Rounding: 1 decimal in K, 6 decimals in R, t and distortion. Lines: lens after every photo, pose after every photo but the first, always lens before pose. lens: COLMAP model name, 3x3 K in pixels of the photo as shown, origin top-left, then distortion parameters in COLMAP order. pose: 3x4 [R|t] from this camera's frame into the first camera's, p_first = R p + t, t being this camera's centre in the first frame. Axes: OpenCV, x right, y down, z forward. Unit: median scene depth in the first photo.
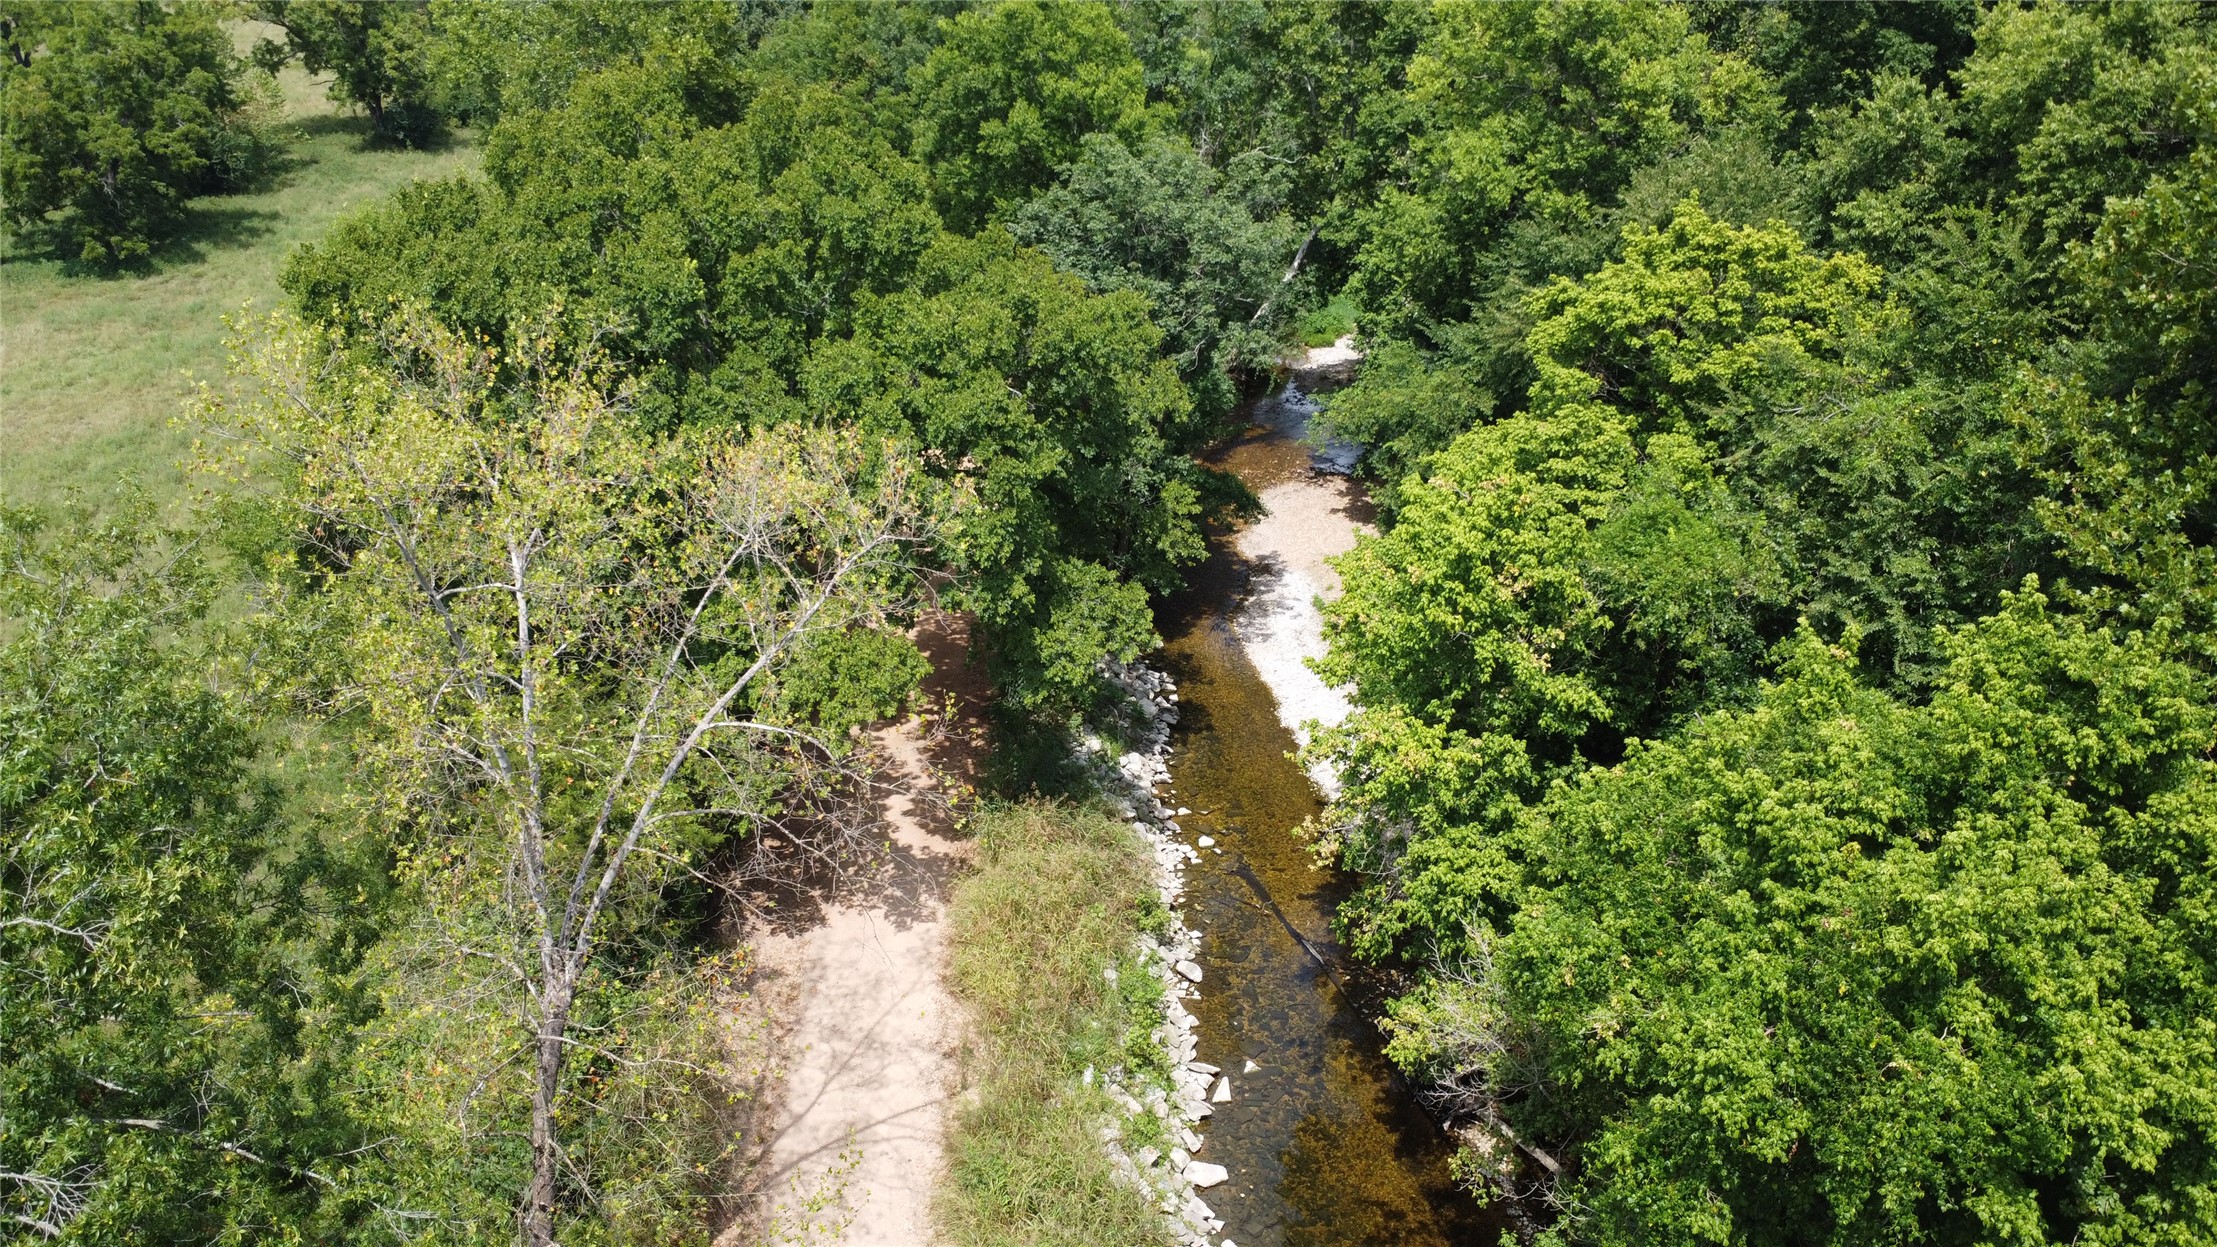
lens RADIAL K [[1635.0, 0, 1095.6], [0, 1635.0, 612.3], [0, 0, 1]] dist [-0.003073, -0.029094]
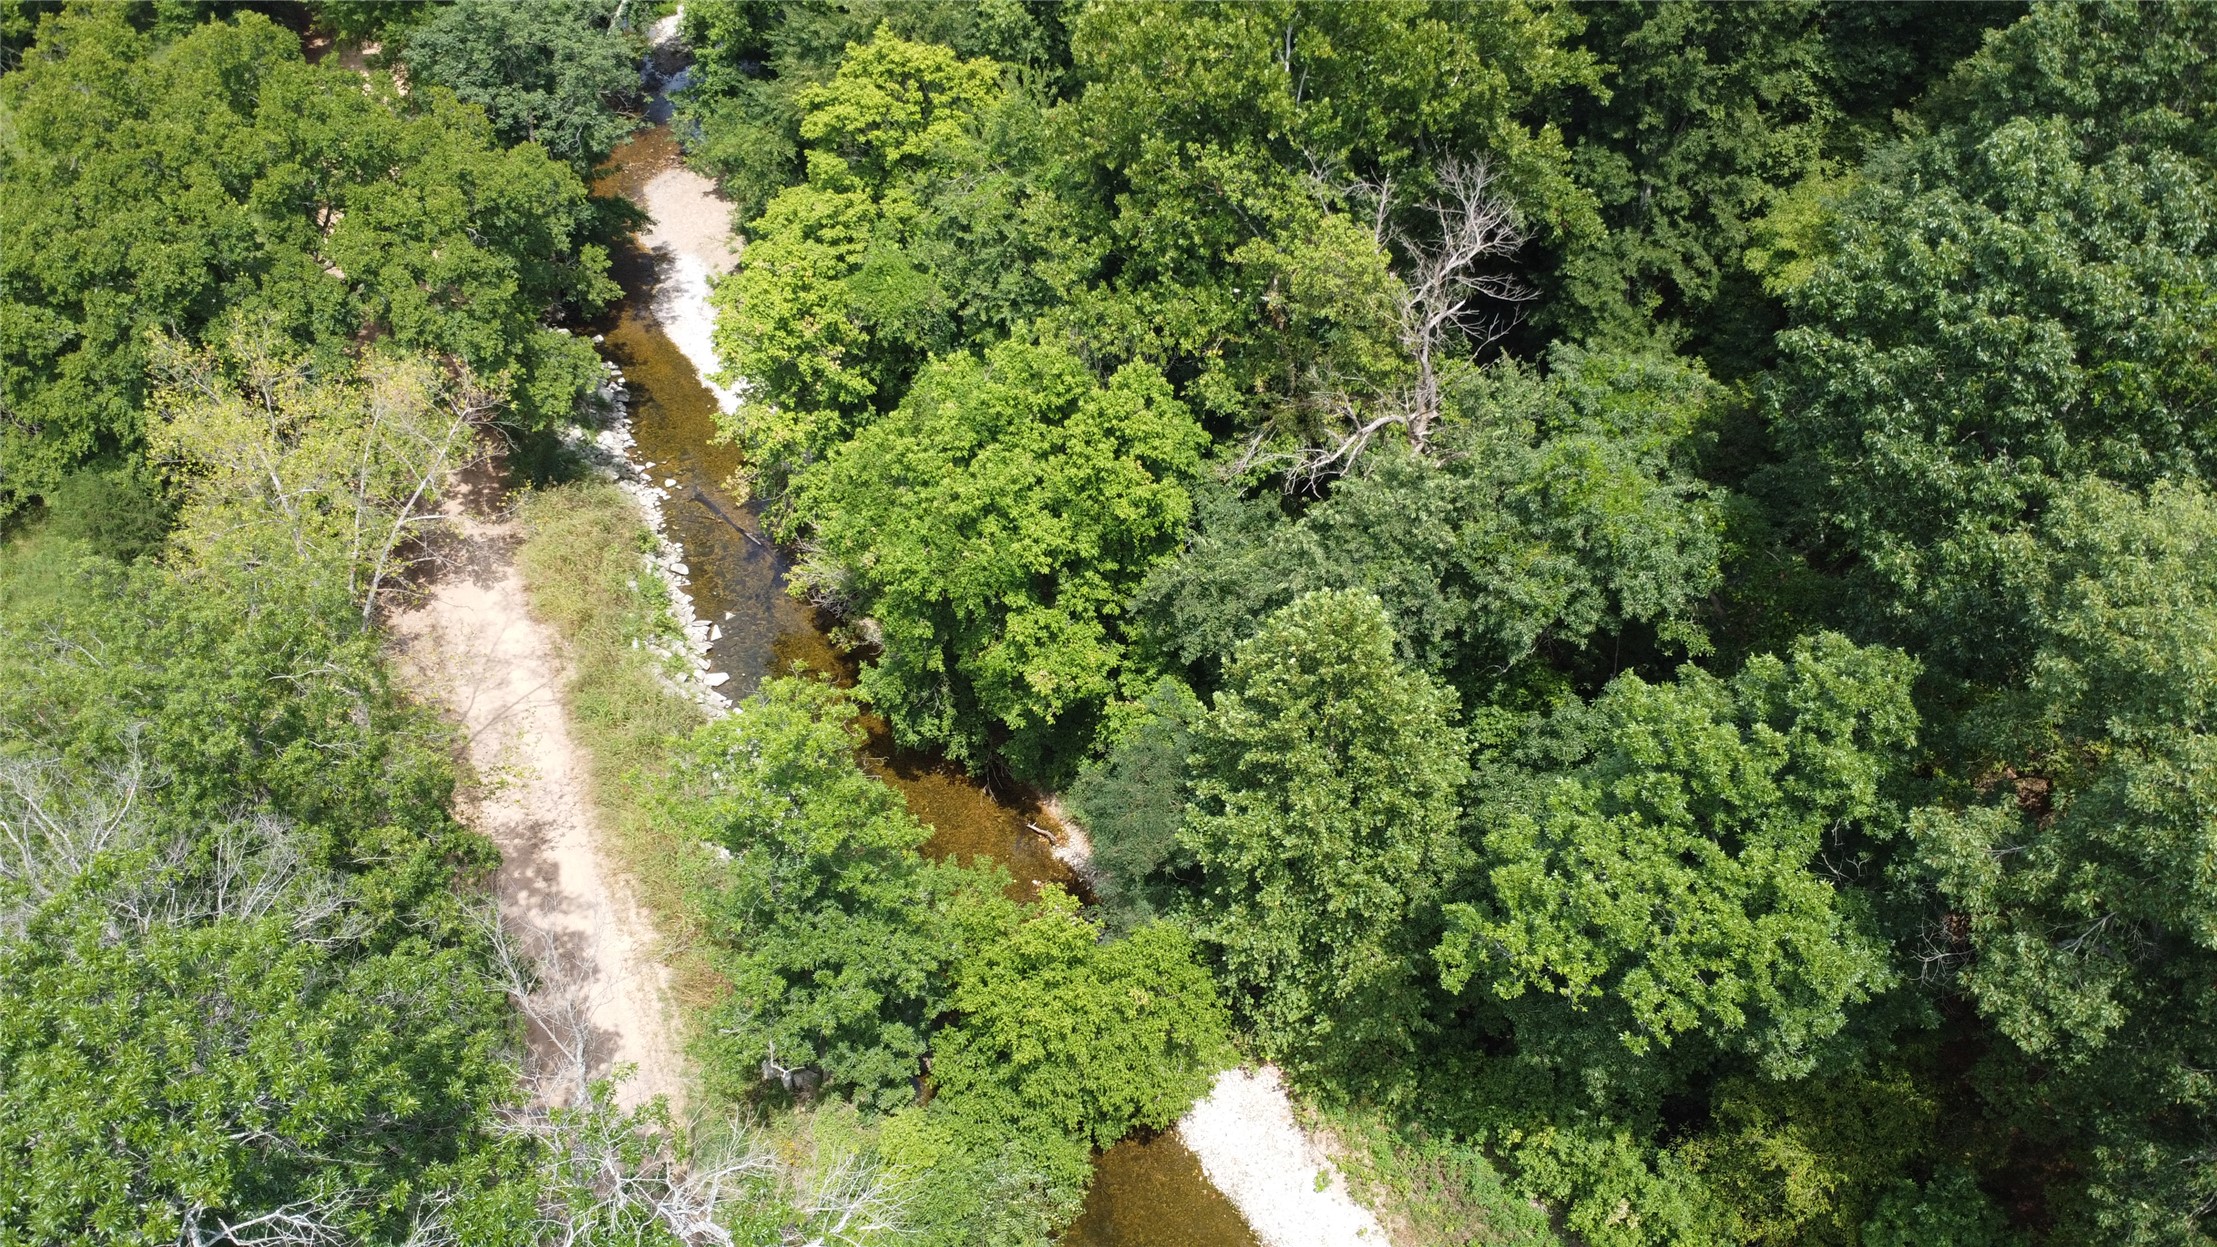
lens RADIAL K [[1635.0, 0, 1108.4], [0, 1635.0, 610.7], [0, 0, 1]] dist [-0.003073, -0.029094]
pose [[0.923457, -0.249841, 0.291216, -0.034712], [0.157425, 0.938842, 0.306255, -0.184906], [-0.349921, -0.236969, 0.906312, -0.676332]]
